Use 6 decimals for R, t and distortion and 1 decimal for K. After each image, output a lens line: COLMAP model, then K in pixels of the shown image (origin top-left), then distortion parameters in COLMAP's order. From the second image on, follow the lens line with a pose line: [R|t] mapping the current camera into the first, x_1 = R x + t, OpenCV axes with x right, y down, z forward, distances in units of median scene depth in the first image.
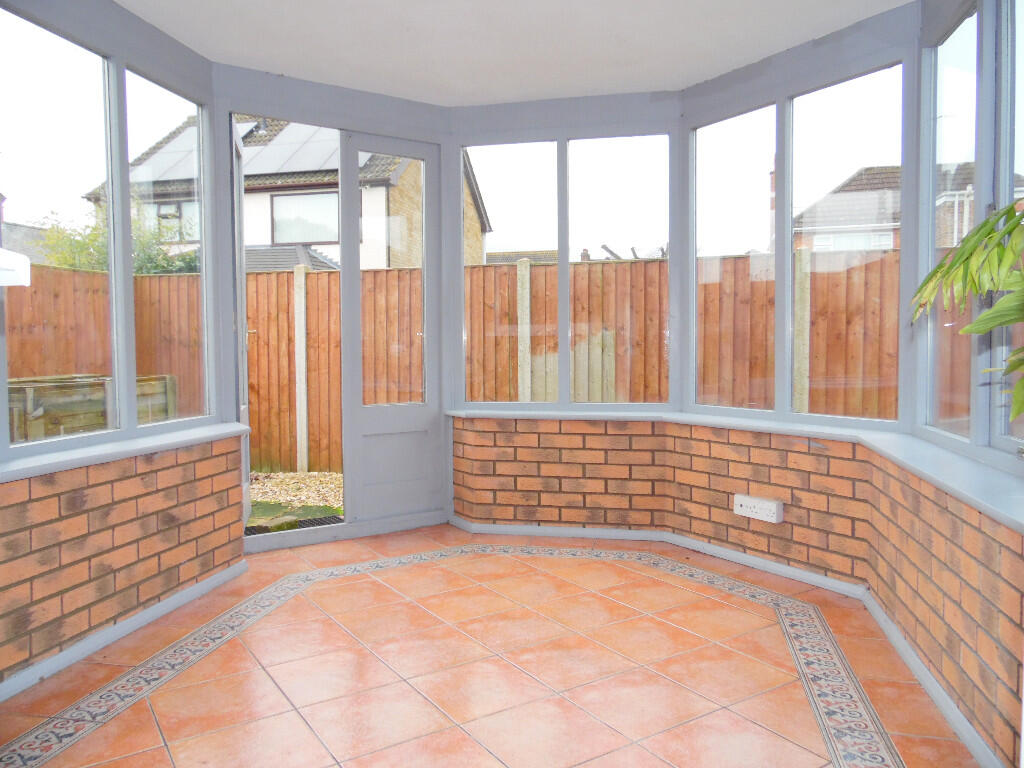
lens RADIAL K [[771.7, 0, 510.6], [0, 771.7, 381.9], [0, 0, 1]] dist [-0.001897, 0.027211]
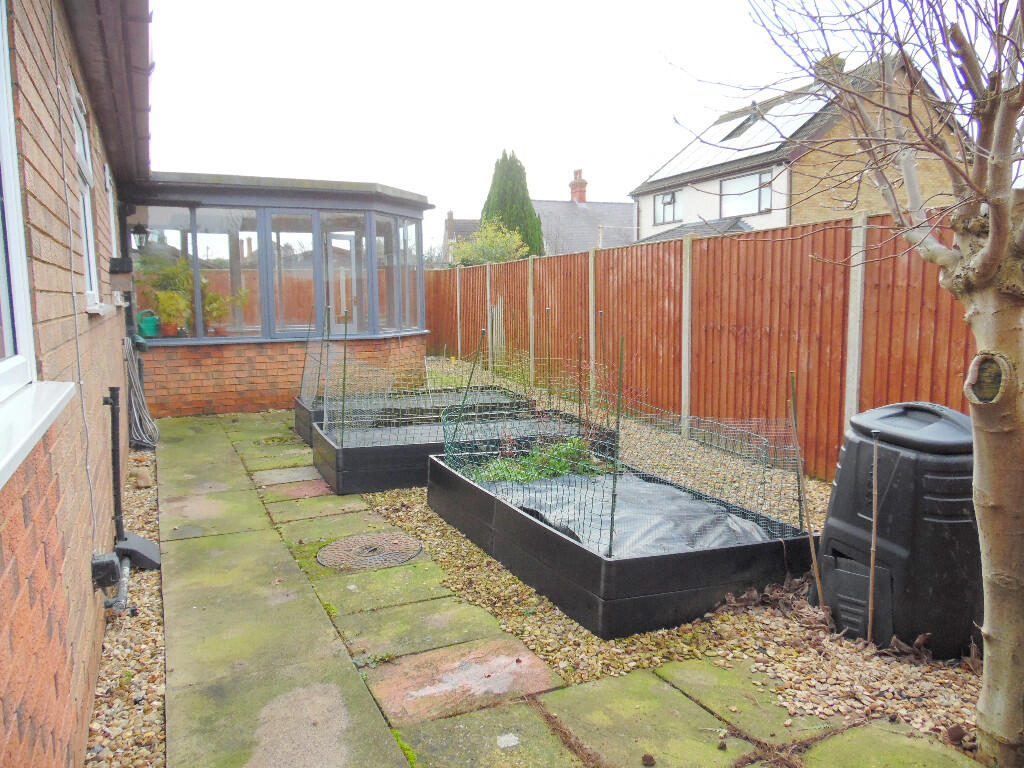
lens RADIAL K [[771.7, 0, 512.0], [0, 771.7, 383.8], [0, 0, 1]] dist [-0.001897, 0.027211]
pose [[0.607302, 0.091953, -0.789132, 0.519147], [-0.028818, 0.995175, 0.093784, -0.012106], [0.793948, -0.034214, 0.607022, -0.080586]]
